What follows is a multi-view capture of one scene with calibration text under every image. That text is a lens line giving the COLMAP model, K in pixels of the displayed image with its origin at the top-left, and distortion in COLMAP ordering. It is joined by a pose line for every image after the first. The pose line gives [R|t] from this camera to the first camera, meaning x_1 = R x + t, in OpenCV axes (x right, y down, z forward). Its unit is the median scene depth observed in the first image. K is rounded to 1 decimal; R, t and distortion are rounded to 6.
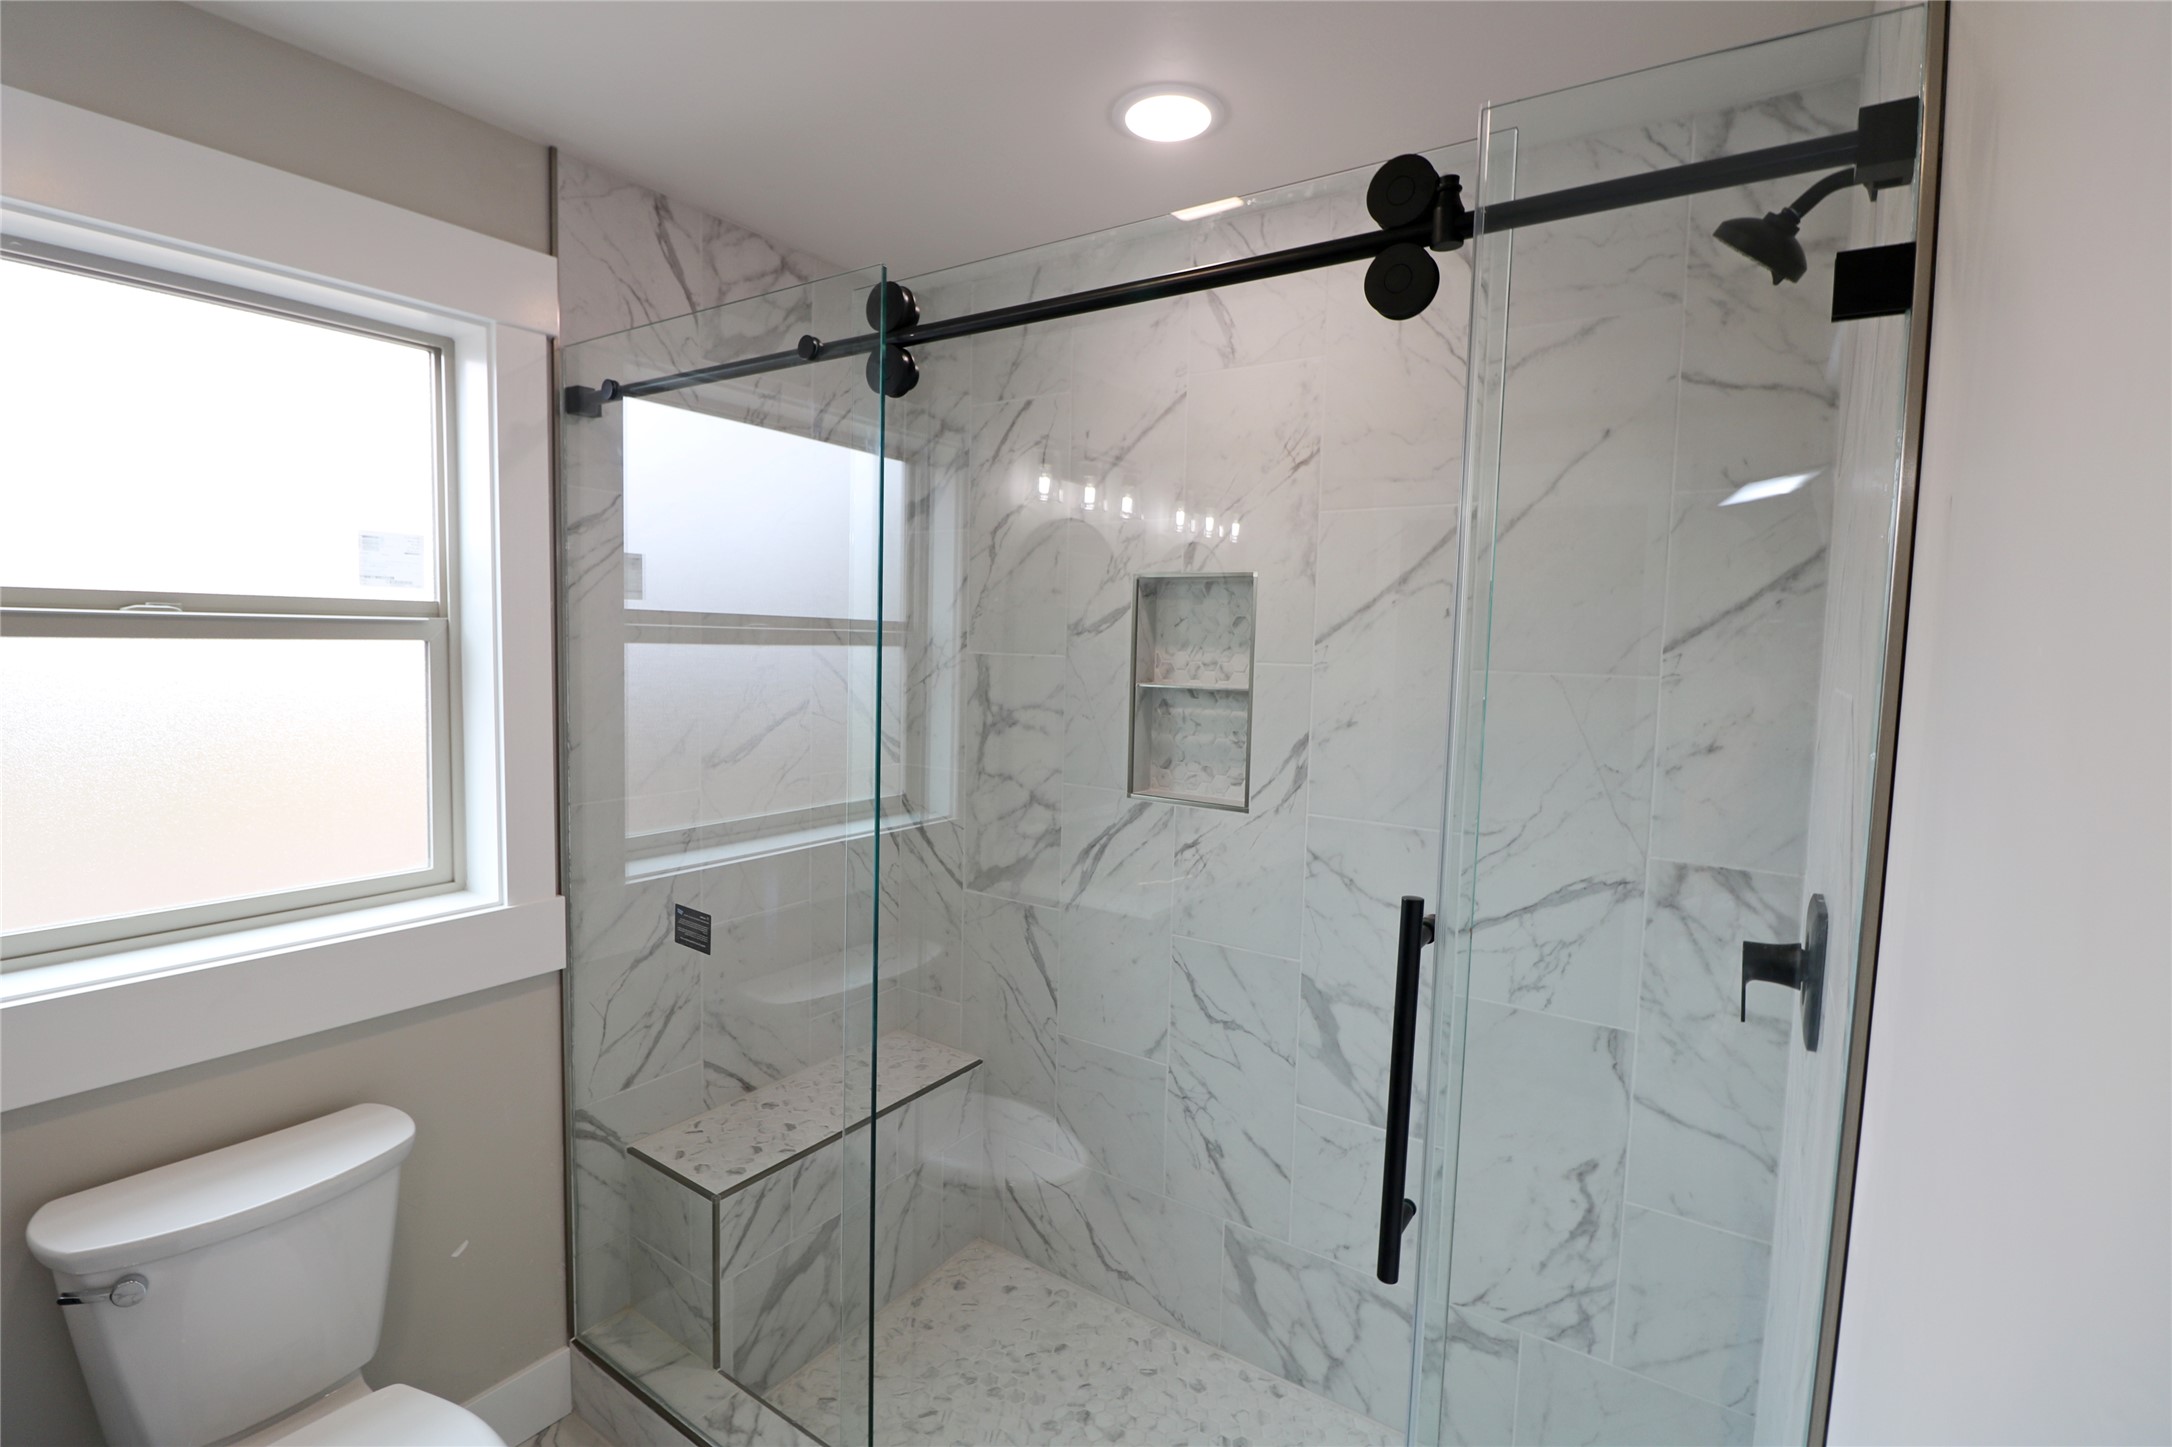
lens RADIAL K [[1008.5, 0, 1076.9], [0, 1008.5, 712.0], [0, 0, 1]] dist [0.002095, -0.014821]
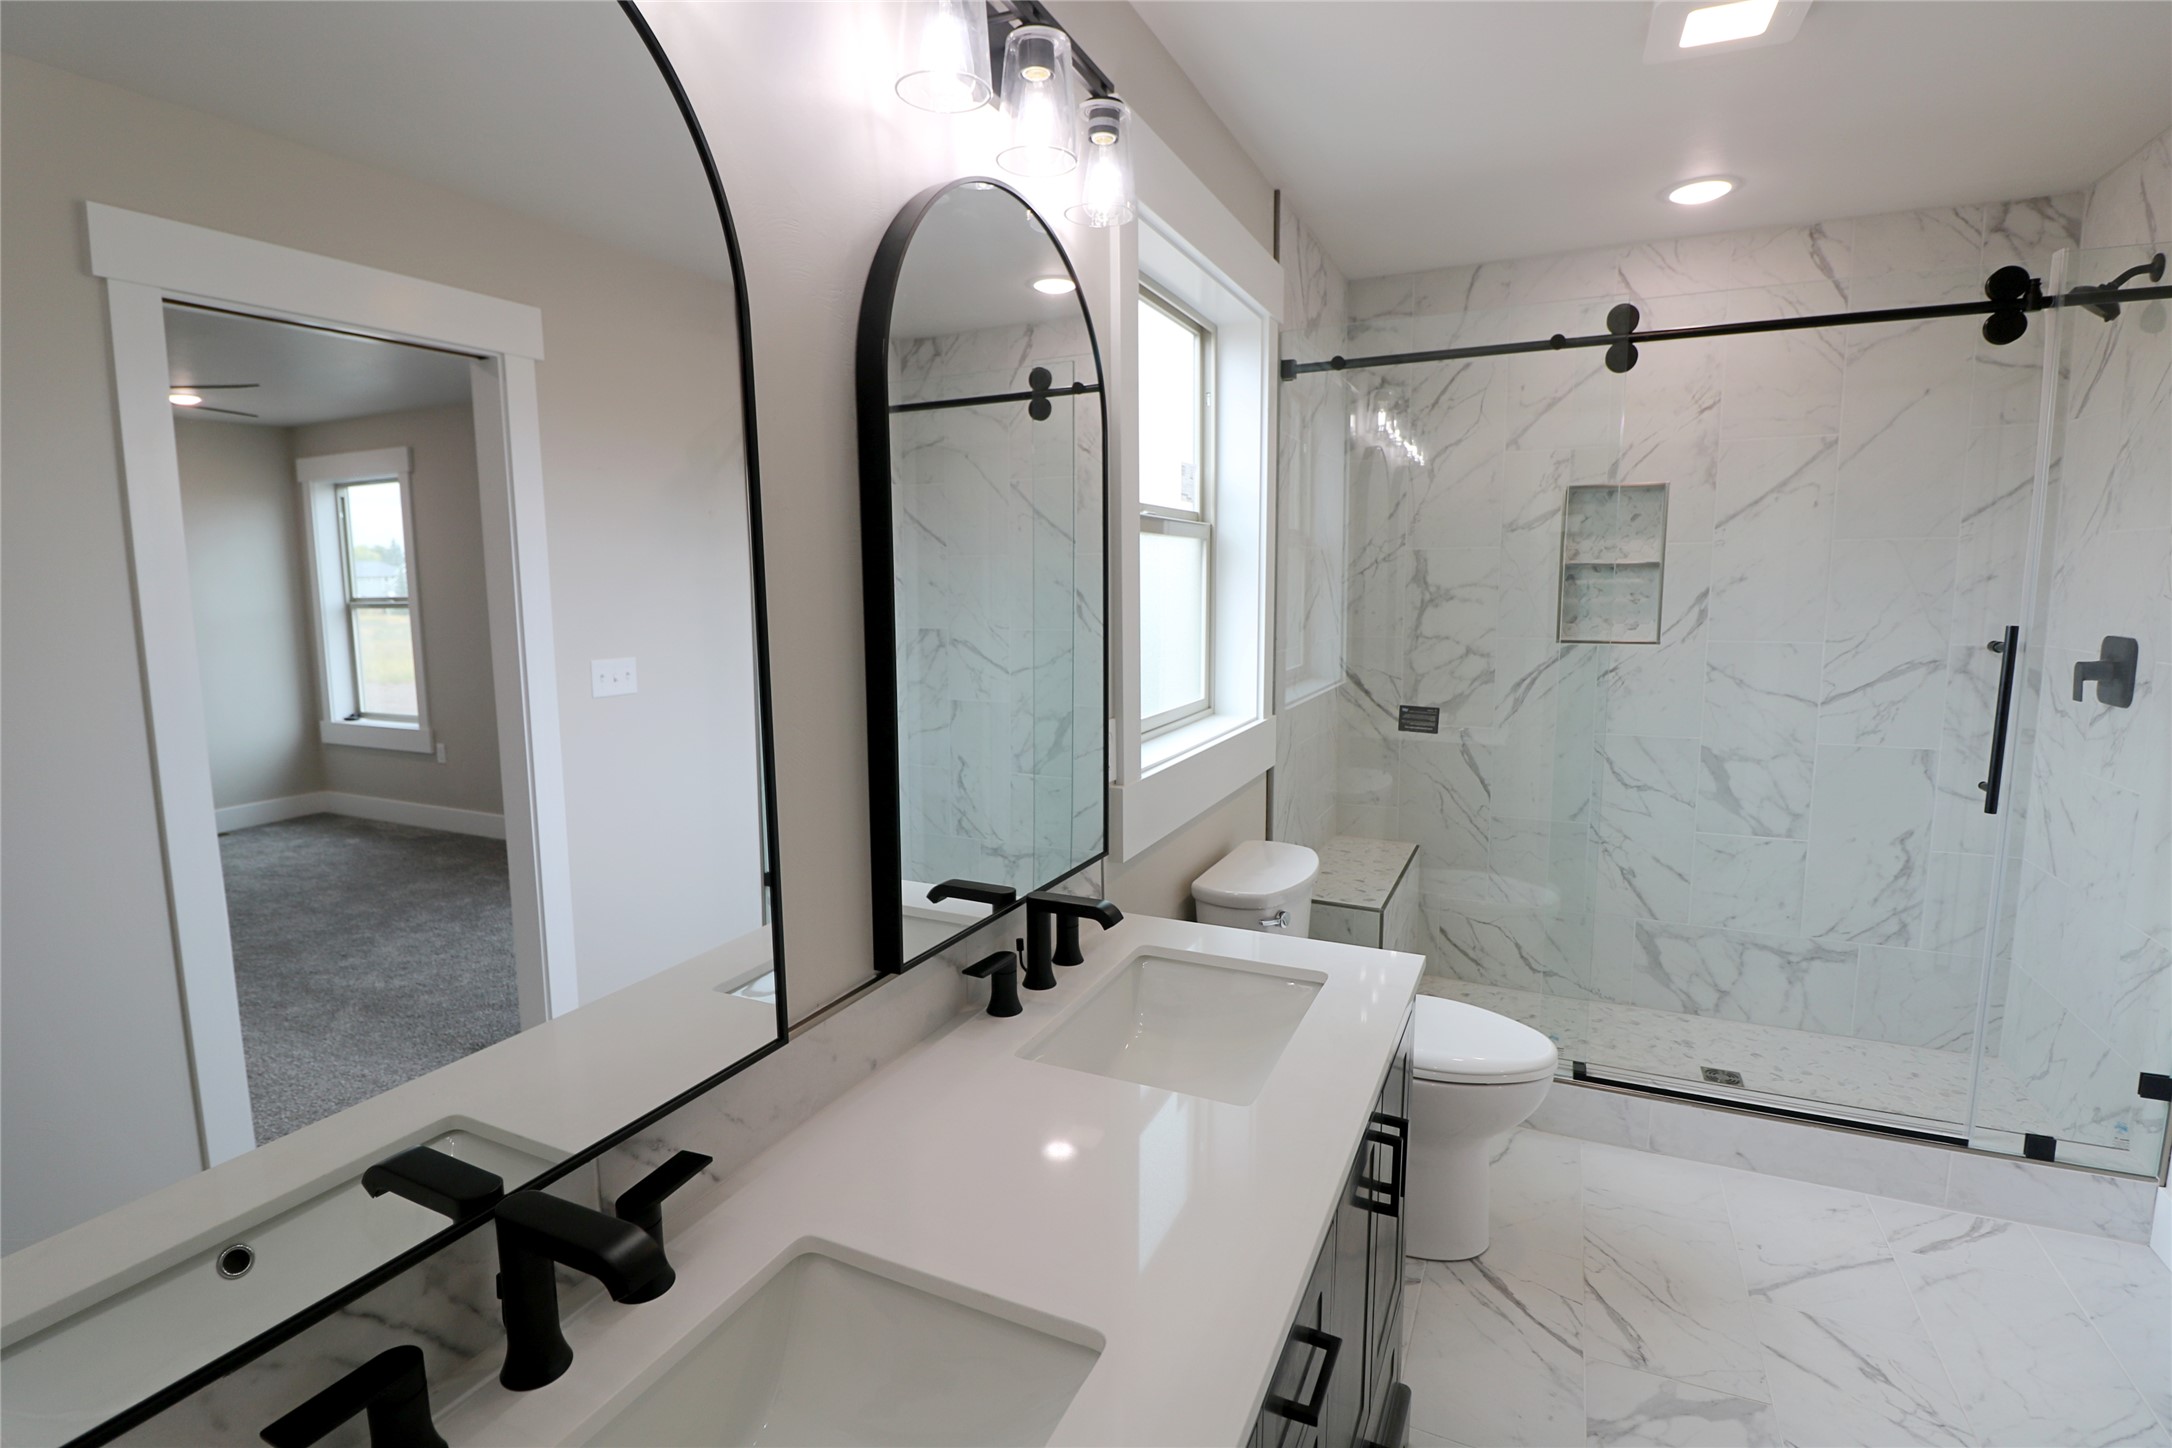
lens RADIAL K [[1028.3, 0, 1075.2], [0, 1028.3, 713.0], [0, 0, 1]] dist [0.001073, -0.015789]
pose [[0.986850, -0.054993, 0.151998, -0.946009], [0.046795, 0.997277, 0.056997, 0.075754], [-0.154718, -0.049135, 0.986736, -0.387296]]
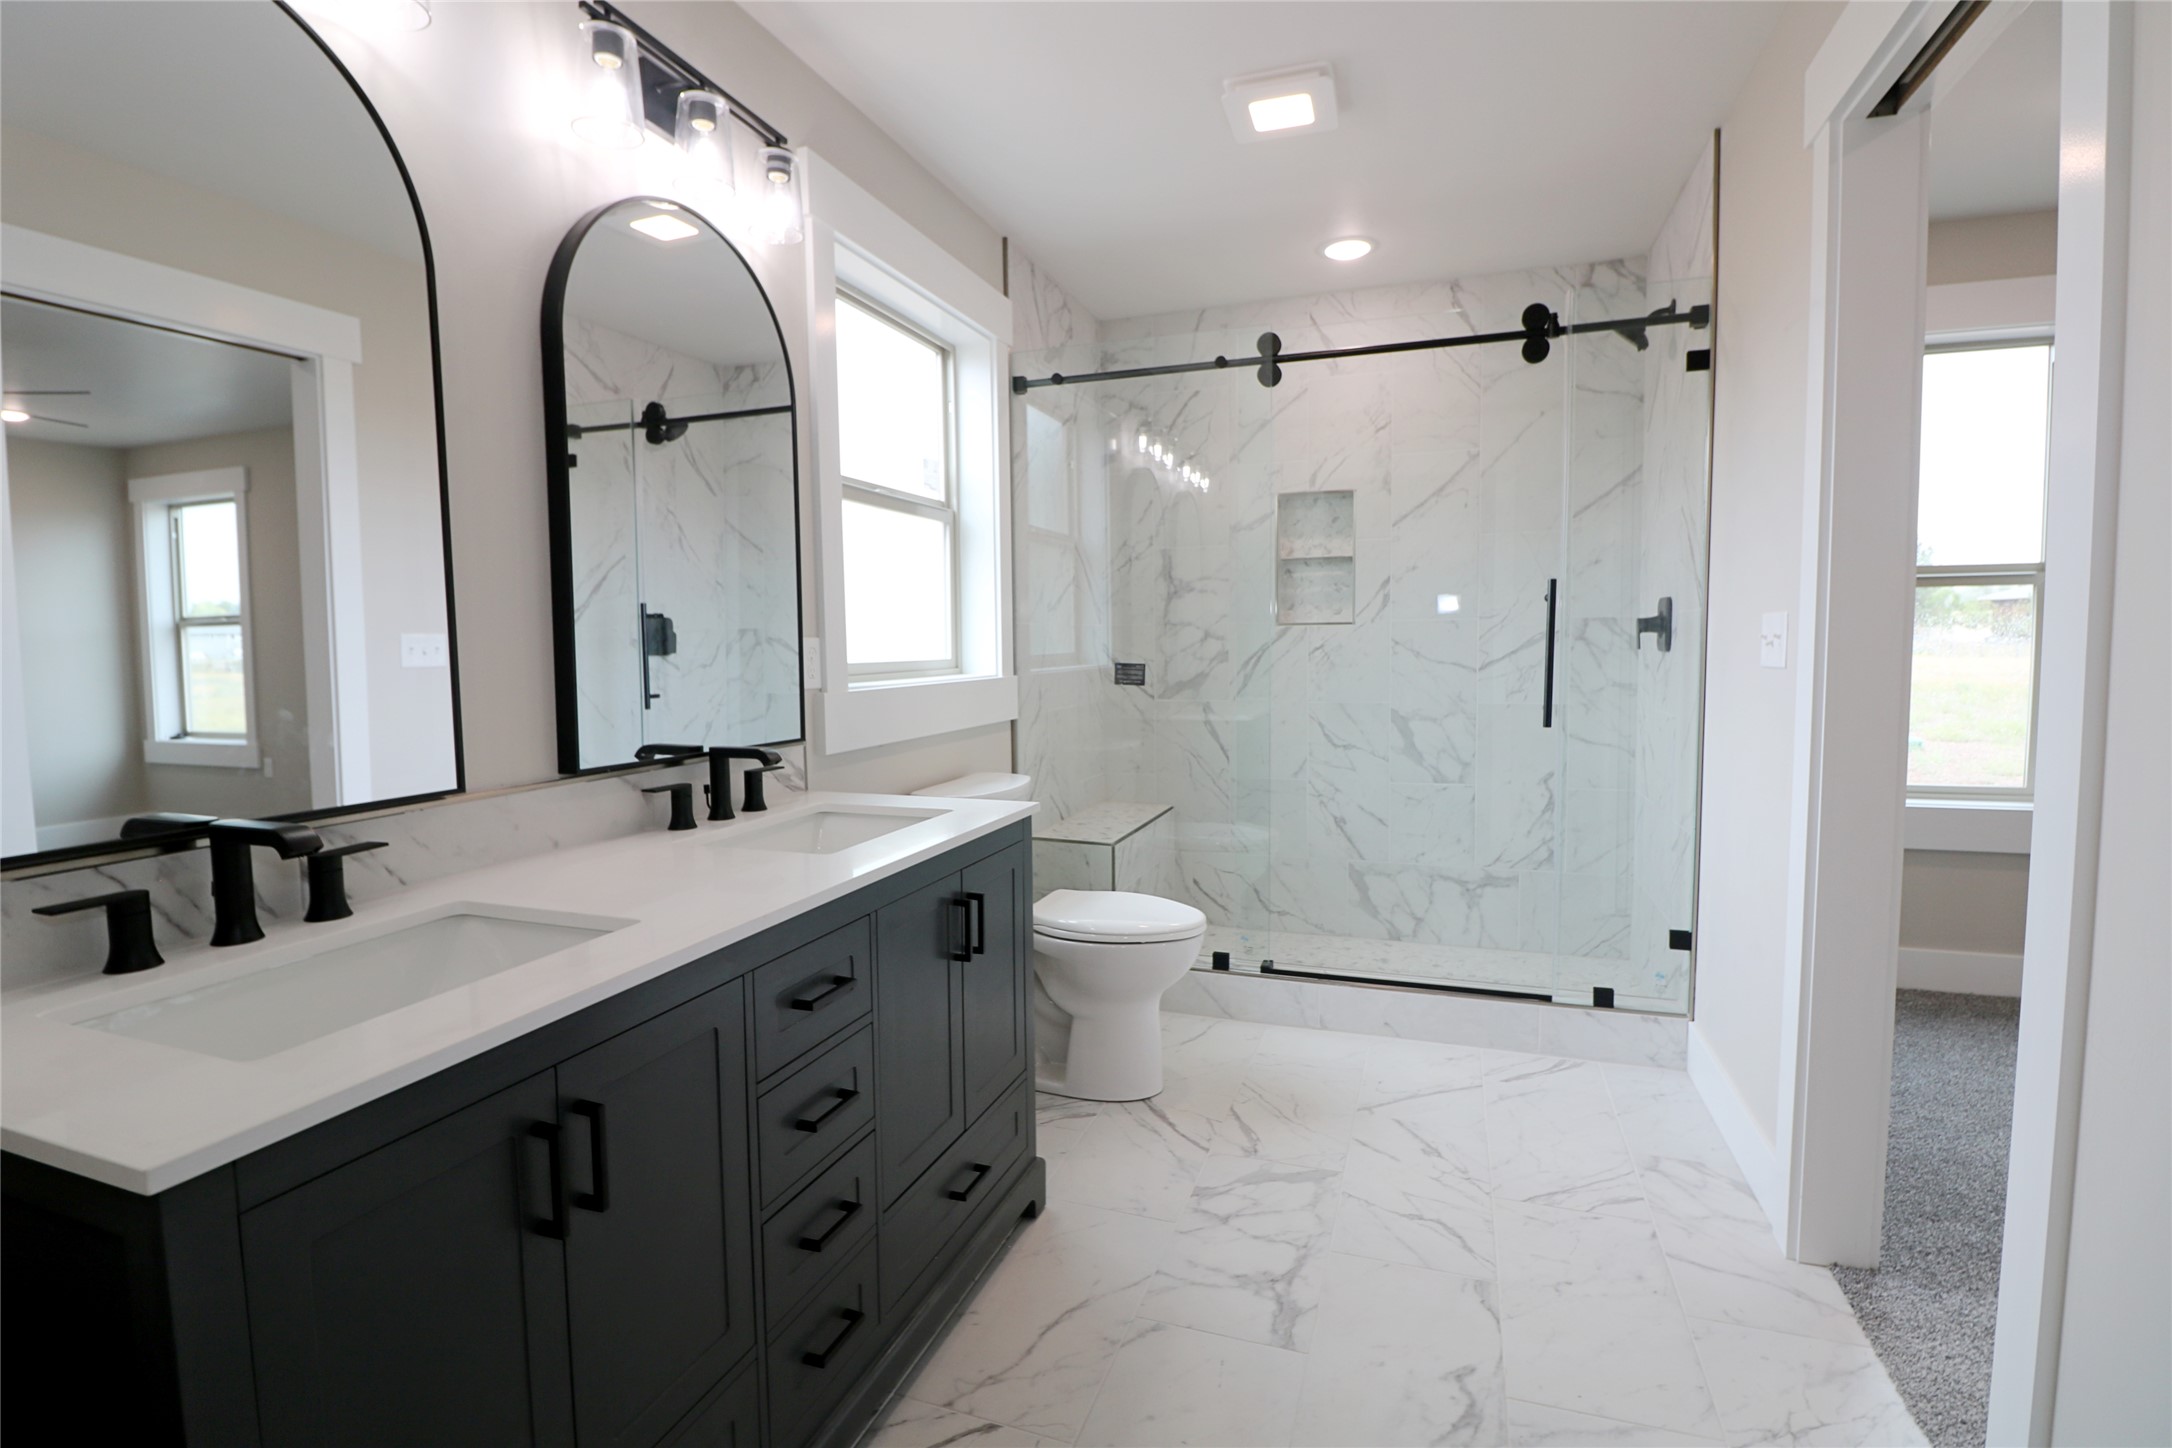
lens RADIAL K [[1031.8, 0, 1082.0], [0, 1031.8, 712.5], [0, 0, 1]] dist [0.008471, -0.025293]
pose [[0.965472, -0.053936, 0.254862, -0.788114], [0.054810, 0.998490, 0.003677, 0.227580], [-0.254675, 0.010419, 0.966971, -0.658722]]
